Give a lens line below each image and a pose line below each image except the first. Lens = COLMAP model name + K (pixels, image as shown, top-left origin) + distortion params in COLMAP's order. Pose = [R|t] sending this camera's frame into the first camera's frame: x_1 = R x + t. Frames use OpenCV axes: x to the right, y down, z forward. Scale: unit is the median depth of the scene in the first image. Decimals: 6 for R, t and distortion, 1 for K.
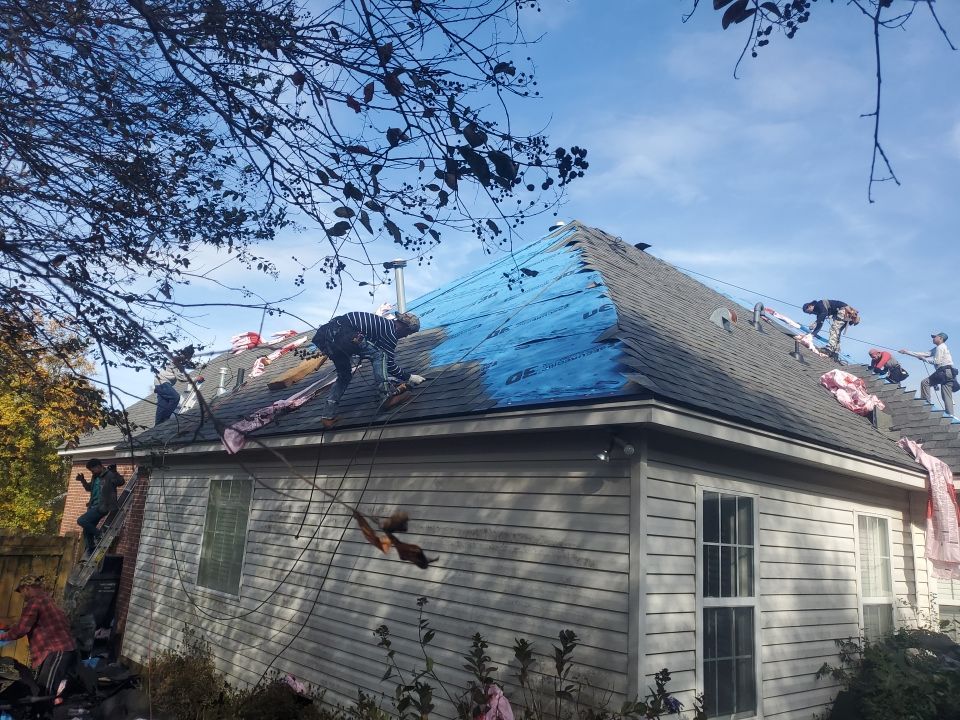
lens RADIAL K [[744.9, 0, 479.9], [0, 744.9, 359.0], [0, 0, 1]] dist [0.008791, 0.003682]
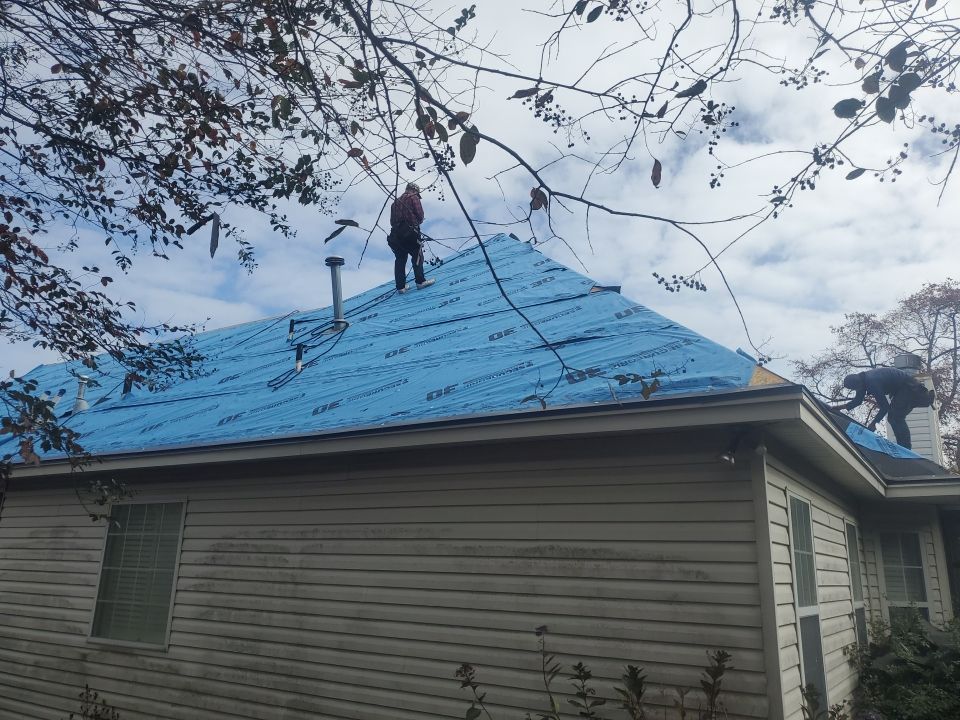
lens RADIAL K [[744.9, 0, 479.4], [0, 744.9, 360.8], [0, 0, 1]] dist [0.008791, 0.003682]
pose [[0.965521, 0.029162, 0.258687, -0.317426], [-0.018618, 0.998897, -0.043117, 0.048877], [-0.259659, 0.036814, 0.964998, 0.158961]]
